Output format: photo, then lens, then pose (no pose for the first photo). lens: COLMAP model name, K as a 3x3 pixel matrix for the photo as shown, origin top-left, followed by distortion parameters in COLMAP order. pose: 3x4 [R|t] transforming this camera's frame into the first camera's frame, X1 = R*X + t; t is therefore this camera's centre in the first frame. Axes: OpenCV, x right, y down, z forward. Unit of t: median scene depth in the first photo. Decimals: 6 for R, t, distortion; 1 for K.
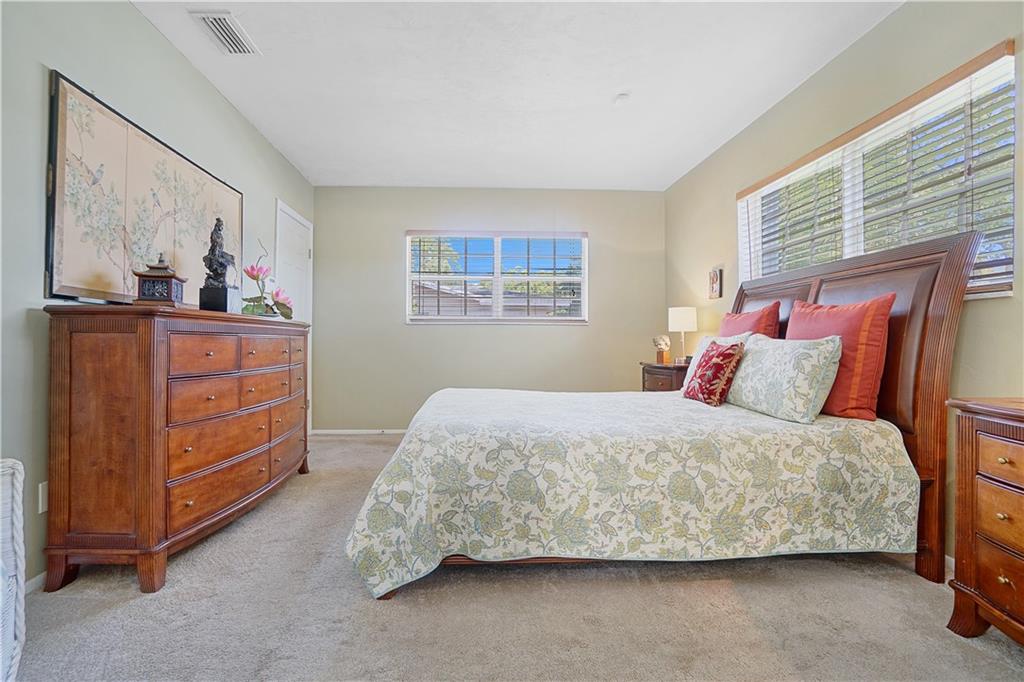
lens RADIAL K [[482.2, 0, 507.1], [0, 482.2, 339.9], [0, 0, 1]] dist [-0.040488, 0.012030]
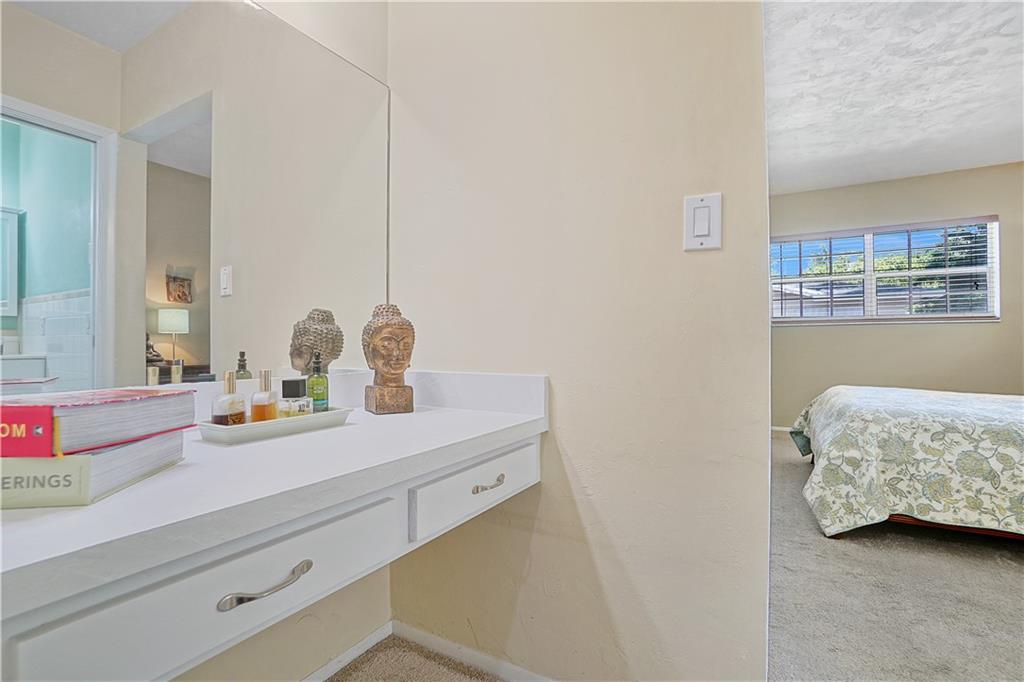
lens RADIAL K [[482.2, 0, 503.8], [0, 482.2, 342.3], [0, 0, 1]] dist [-0.040488, 0.012030]
pose [[0.821907, -0.017987, -0.569337, -0.254791], [0.016651, 0.999833, -0.007549, -0.003485], [0.569378, -0.003275, 0.822070, -0.589963]]
